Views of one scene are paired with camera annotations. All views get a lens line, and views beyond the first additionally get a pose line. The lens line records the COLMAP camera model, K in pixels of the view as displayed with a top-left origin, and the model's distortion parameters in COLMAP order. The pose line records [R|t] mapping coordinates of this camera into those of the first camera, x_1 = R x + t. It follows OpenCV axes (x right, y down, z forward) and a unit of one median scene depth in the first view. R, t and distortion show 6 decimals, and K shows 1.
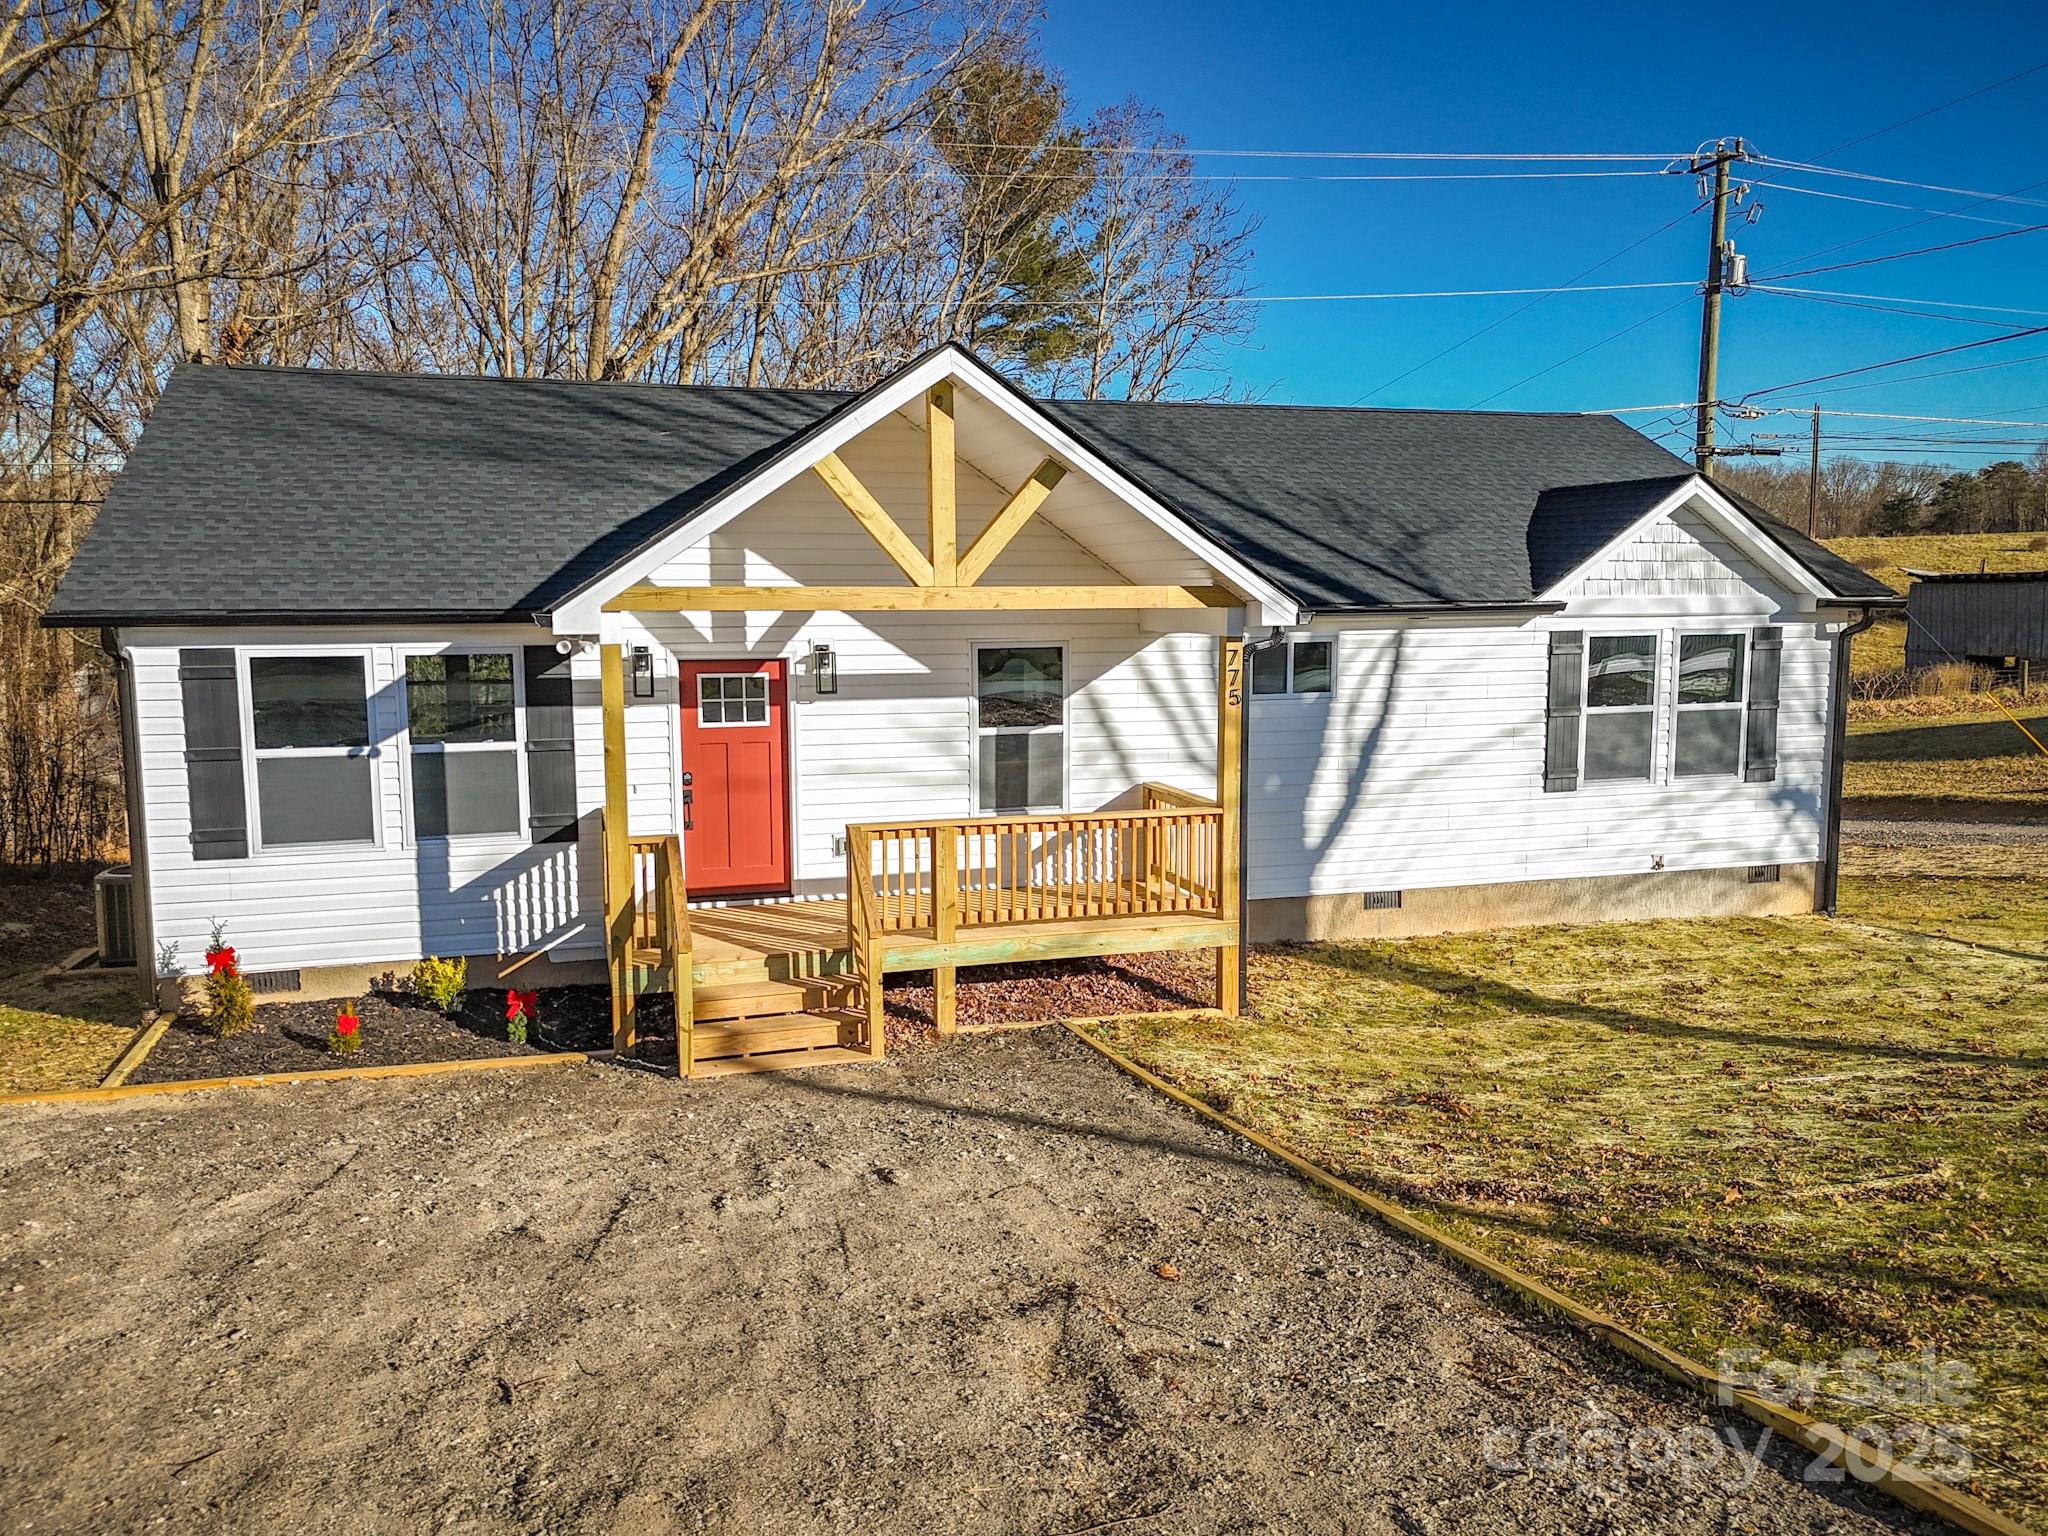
lens RADIAL K [[1529.1, 0, 1024.0], [0, 1529.1, 768.0], [0, 0, 1]] dist [0.040447, -0.005005]
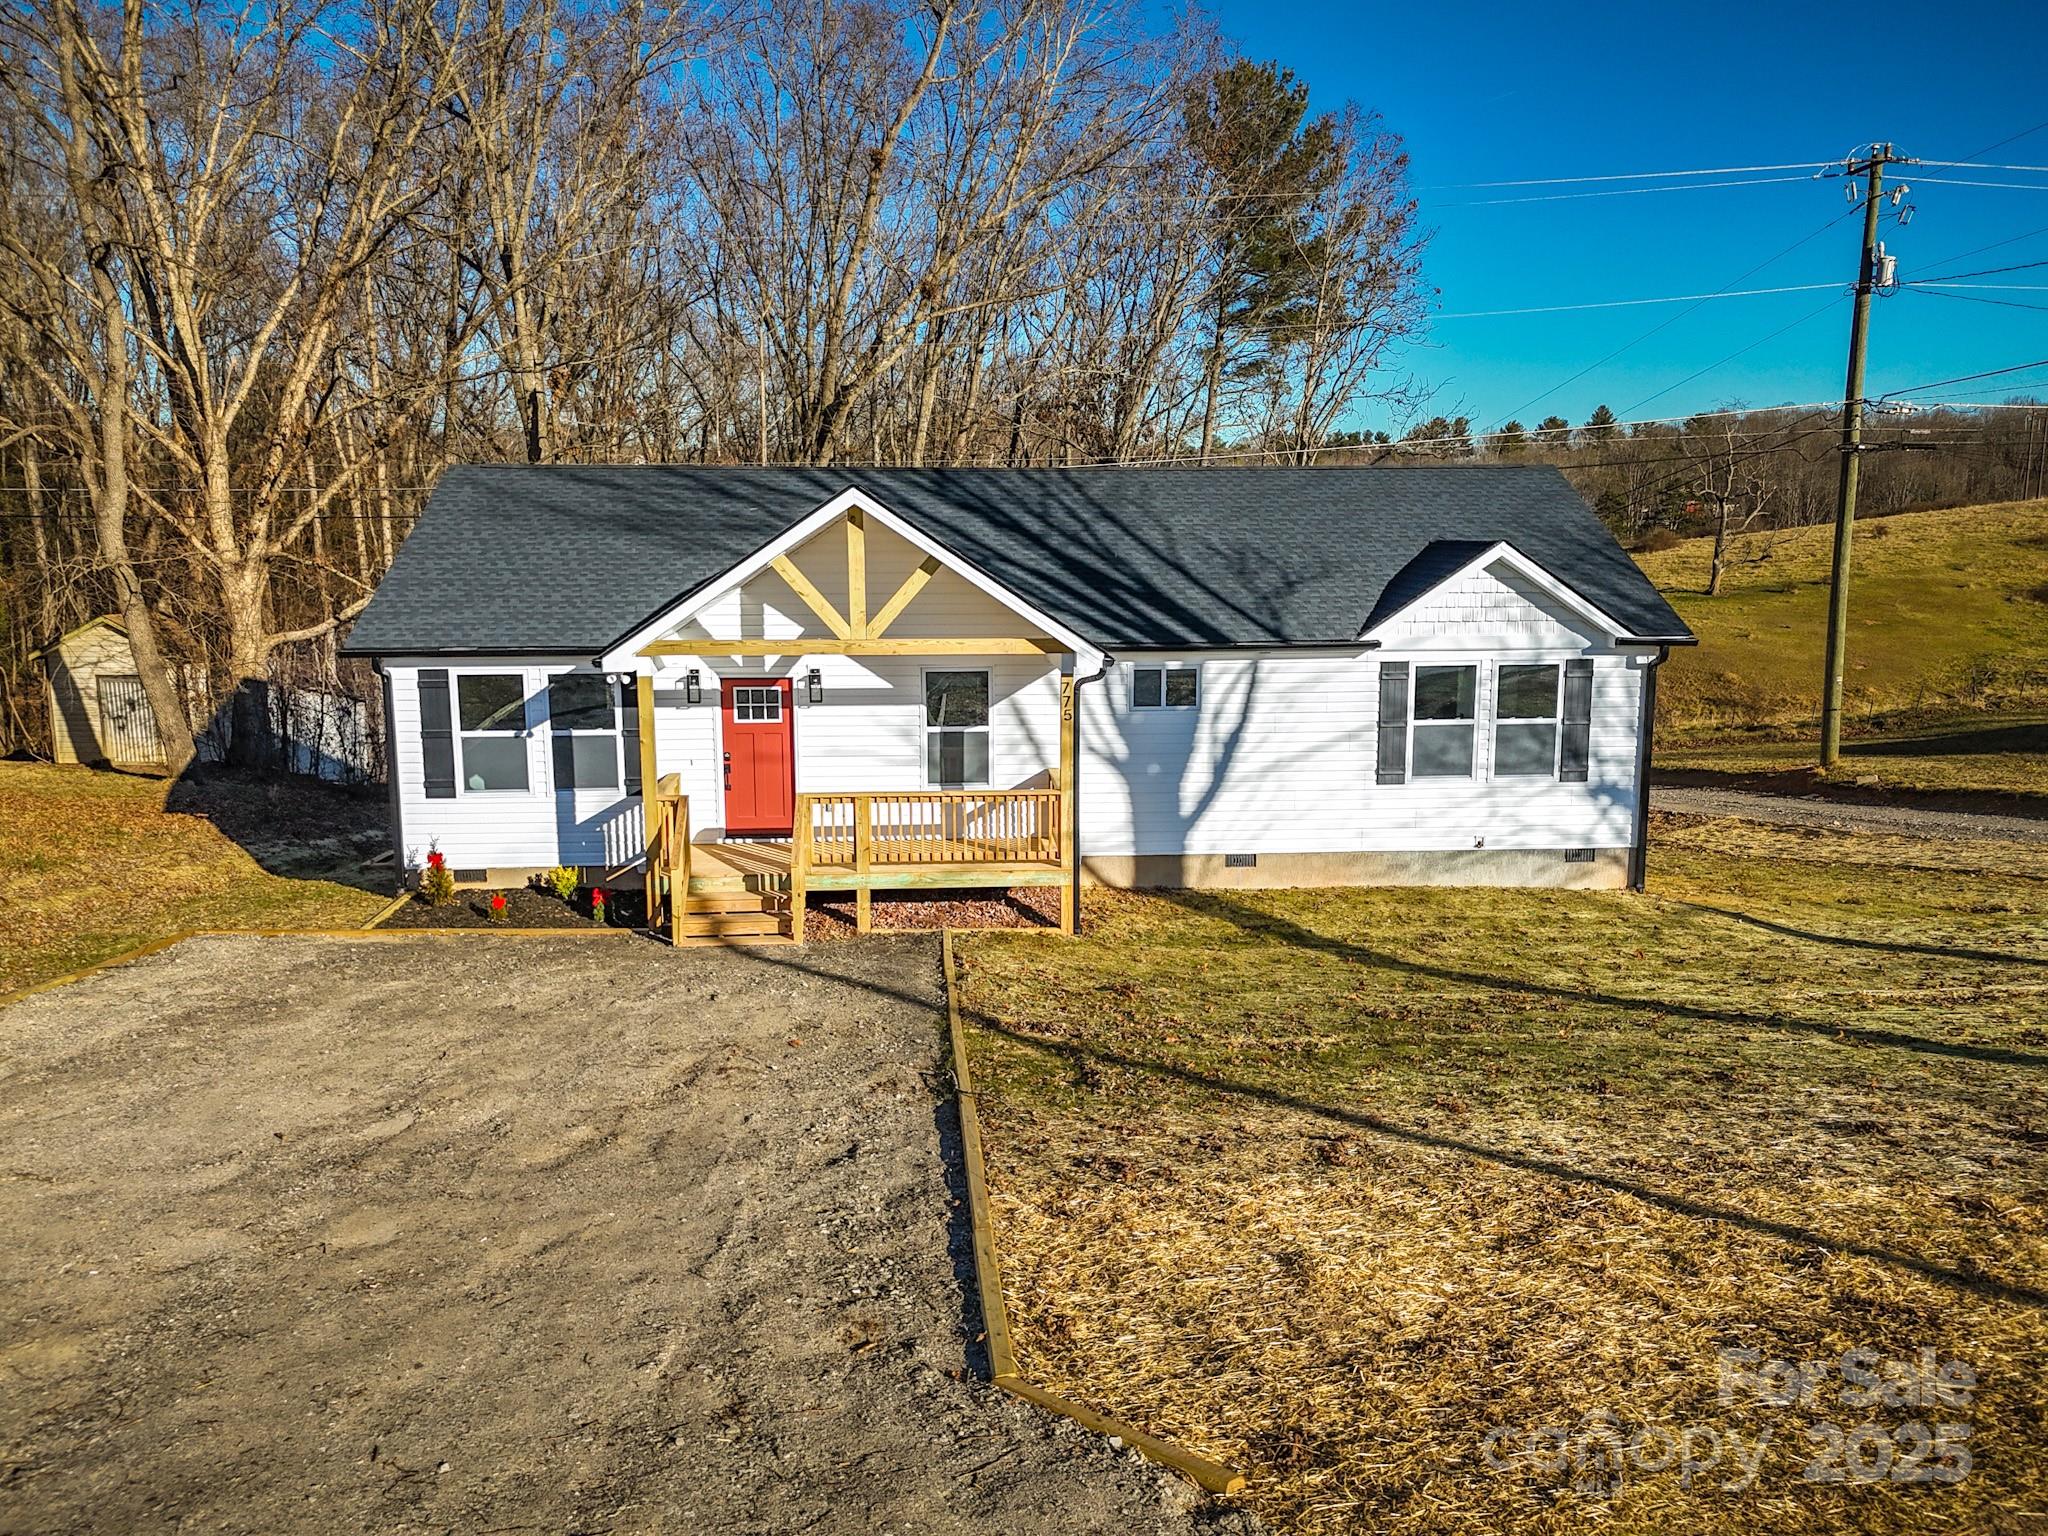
lens RADIAL K [[1529.1, 0, 1024.0], [0, 1529.1, 768.0], [0, 0, 1]] dist [0.040447, -0.005005]
pose [[0.974098, 0.035665, -0.223298, 0.399926], [-0.027283, 0.998806, 0.040512, -0.050442], [0.224476, -0.033370, 0.973908, -0.397947]]
